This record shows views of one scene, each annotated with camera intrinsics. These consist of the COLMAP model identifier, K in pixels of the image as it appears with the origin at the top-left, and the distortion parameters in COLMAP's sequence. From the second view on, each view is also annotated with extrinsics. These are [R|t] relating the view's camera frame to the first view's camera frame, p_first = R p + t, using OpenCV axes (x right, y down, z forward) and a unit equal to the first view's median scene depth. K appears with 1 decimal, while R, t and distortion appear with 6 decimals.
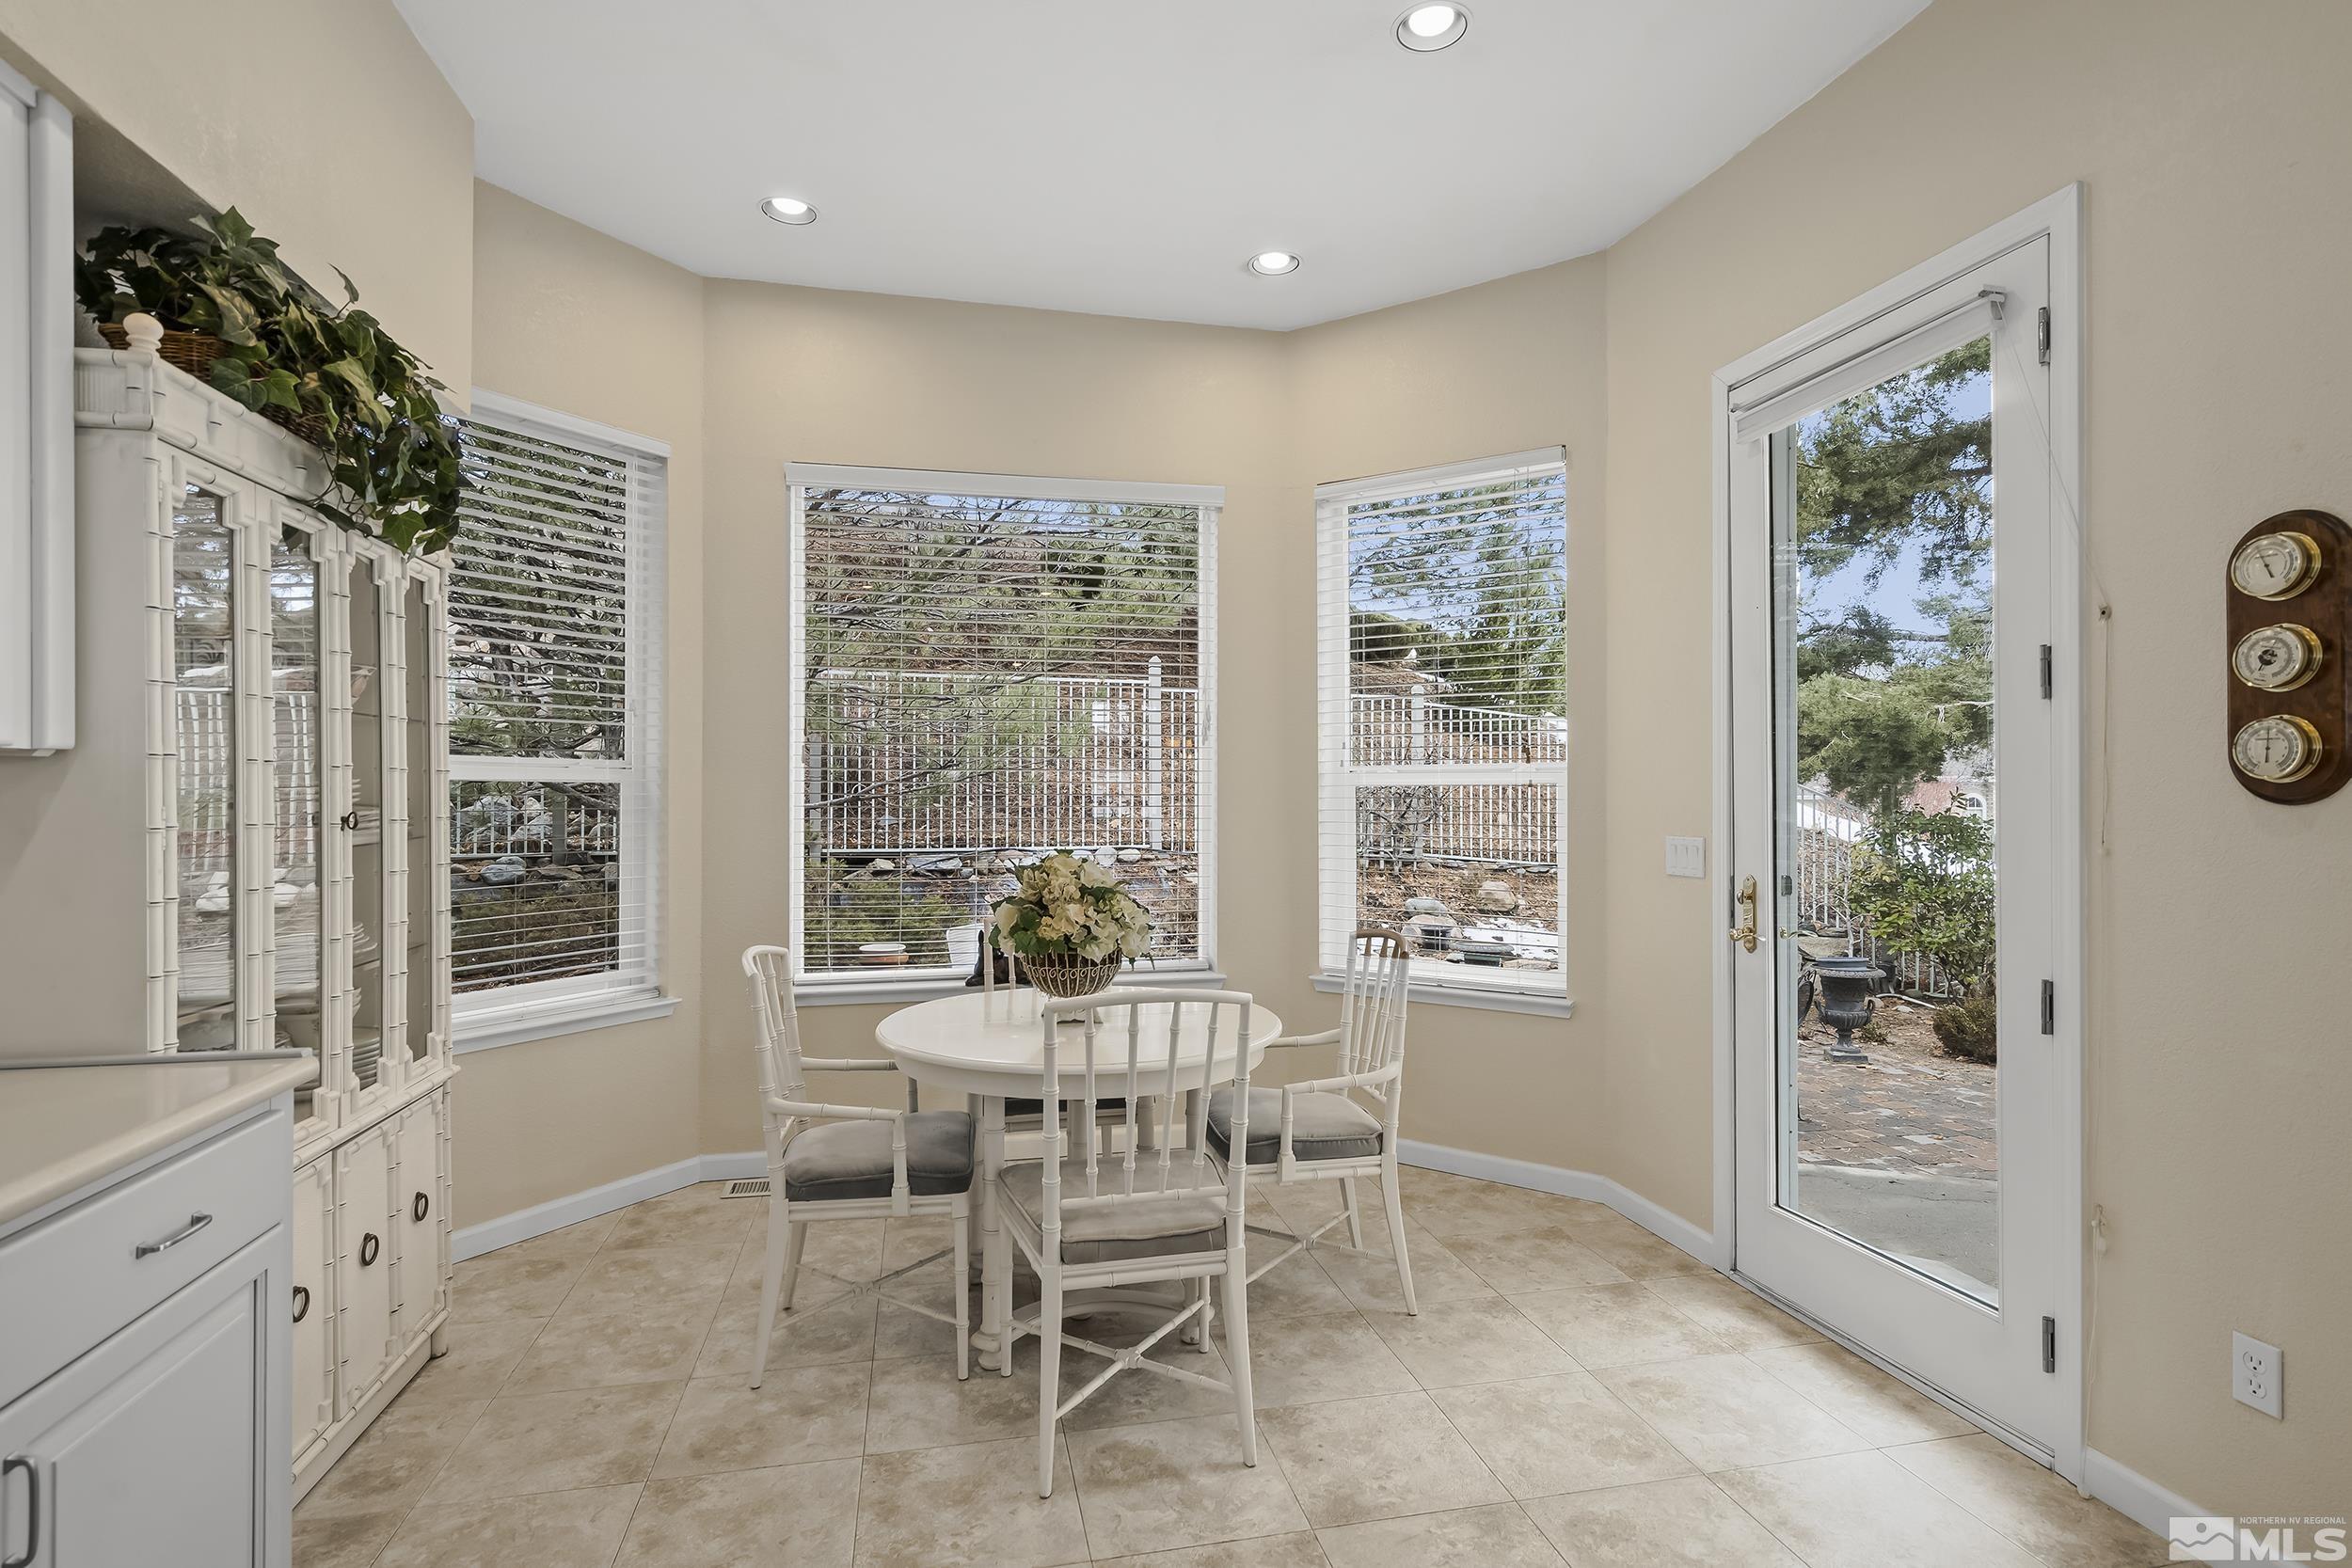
lens RADIAL K [[1139.8, 0, 1176.0], [0, 1139.8, 784.0], [0, 0, 1]] dist [-0.000724, -0.000098]
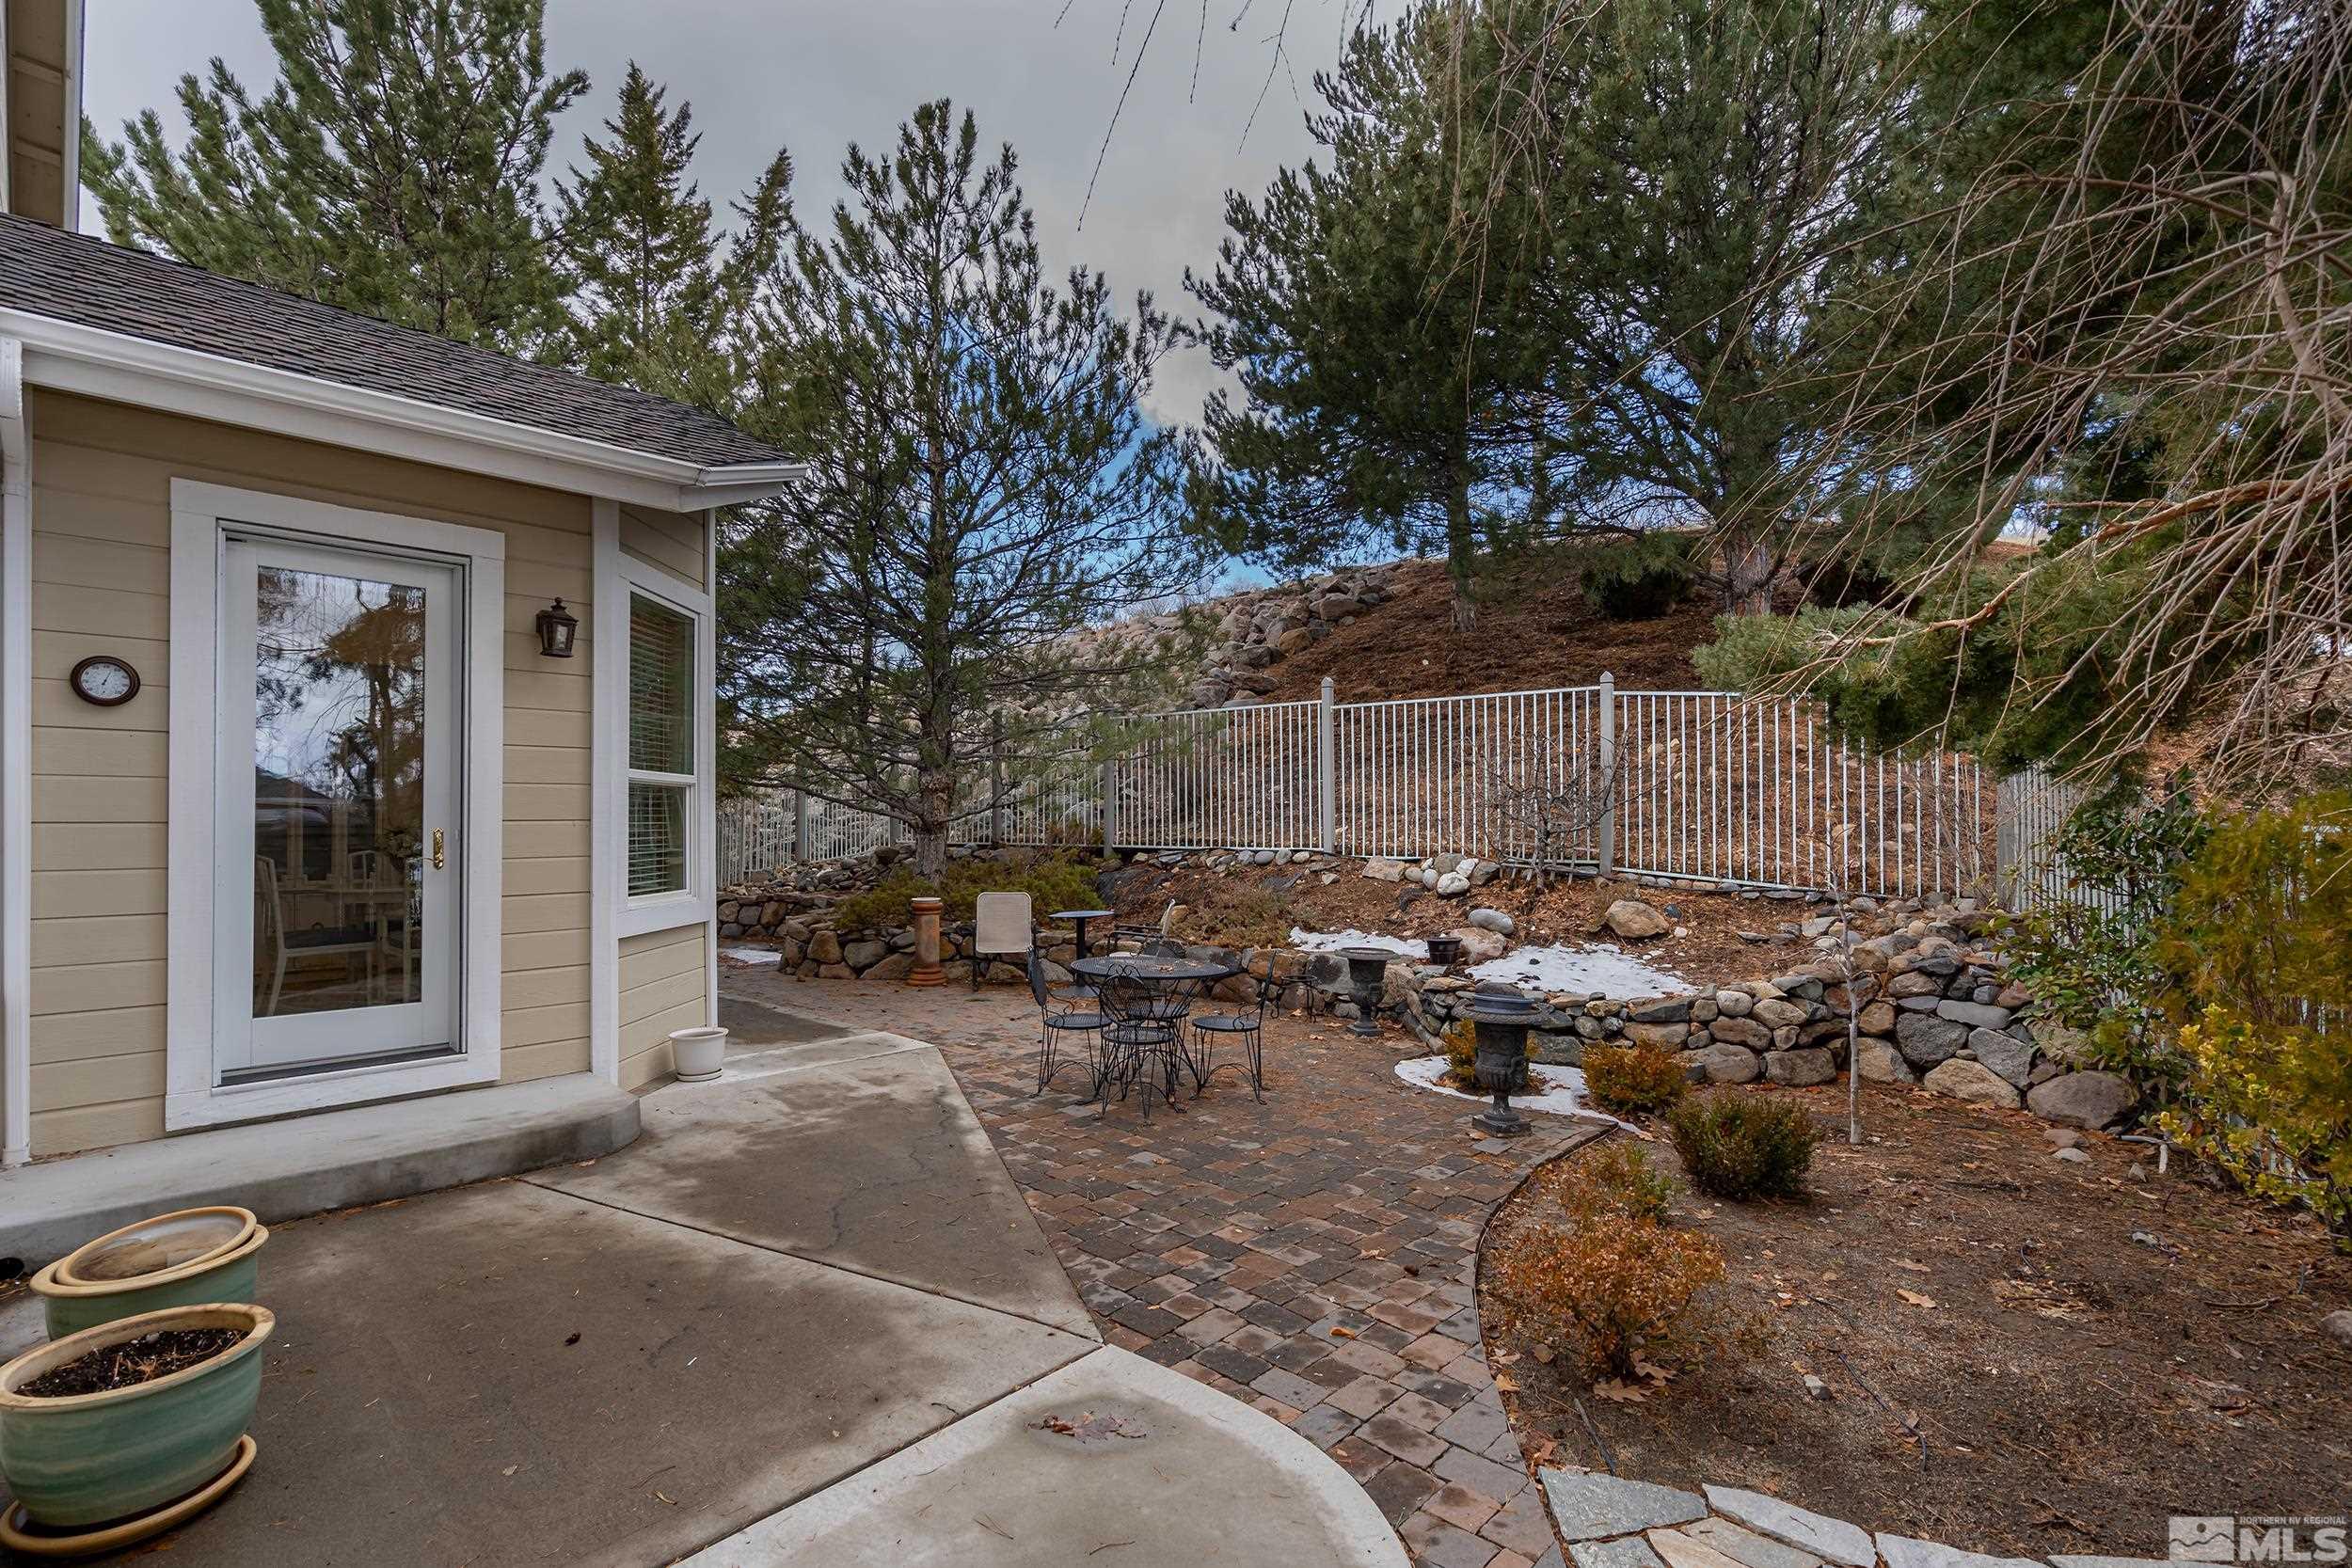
lens RADIAL K [[1087.7, 0, 1176.0], [0, 1087.7, 784.0], [0, 0, 1]] dist [0.000346, 0.000060]
pose [[0.554061, -0.030507, -0.831917, 1.215491], [0.011015, 0.999509, -0.029317, 0.031919], [0.832403, 0.007080, 0.554126, 0.459317]]
